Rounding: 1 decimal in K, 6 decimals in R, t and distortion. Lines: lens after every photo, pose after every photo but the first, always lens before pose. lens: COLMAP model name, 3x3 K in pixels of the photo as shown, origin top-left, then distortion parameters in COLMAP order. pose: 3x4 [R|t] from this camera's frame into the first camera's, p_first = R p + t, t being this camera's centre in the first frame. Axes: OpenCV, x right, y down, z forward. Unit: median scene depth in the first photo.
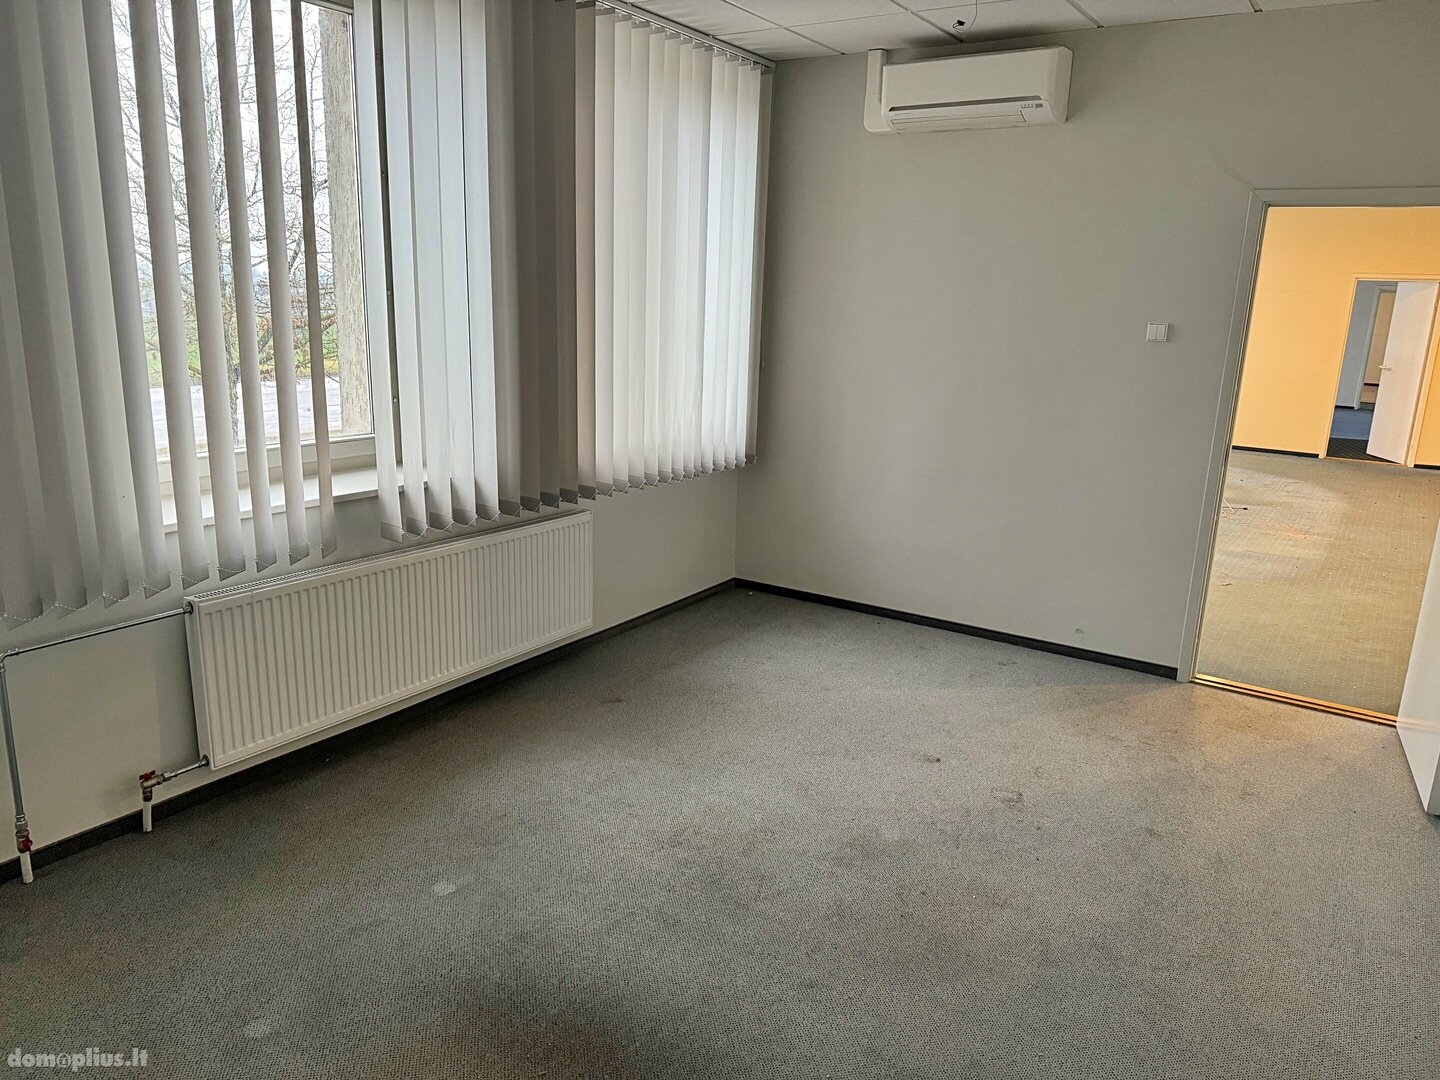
lens RADIAL K [[1013.7, 0, 725.4], [0, 1013.7, 541.7], [0, 0, 1]] dist [0.020424, 0.000717]
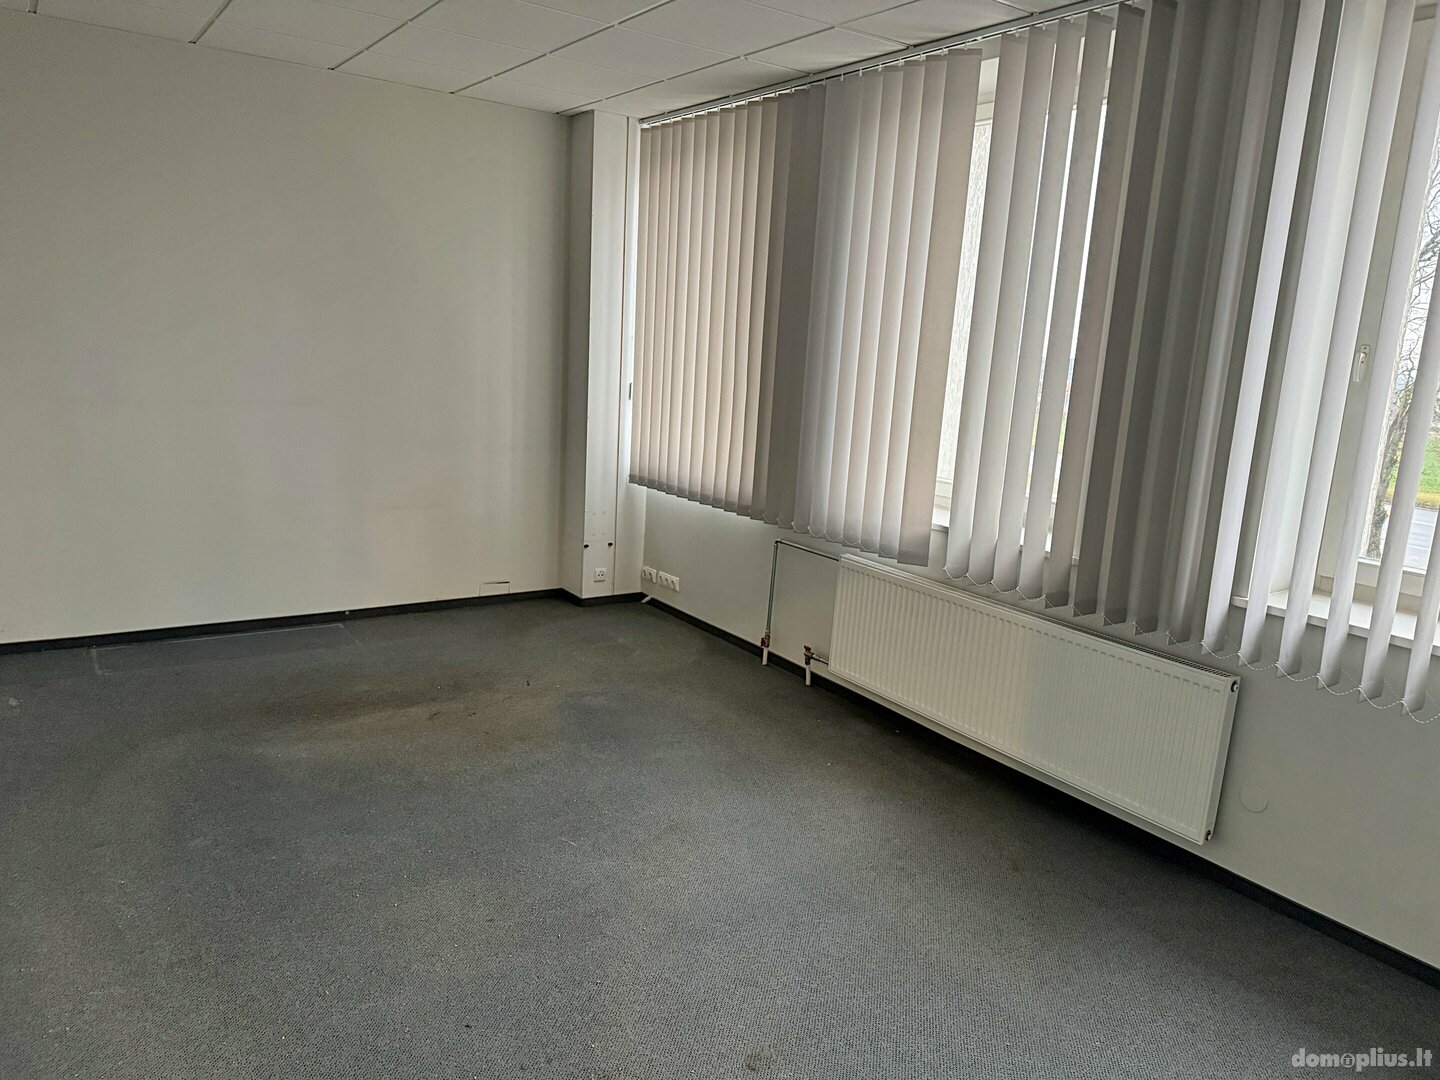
lens RADIAL K [[1013.7, 0, 717.8], [0, 1013.7, 534.5], [0, 0, 1]] dist [0.020424, 0.000717]
pose [[-0.343358, 0.152653, -0.926716, 0.794666], [-0.289584, 0.921424, 0.259075, -0.261918], [0.893446, 0.357318, -0.272172, 1.078188]]
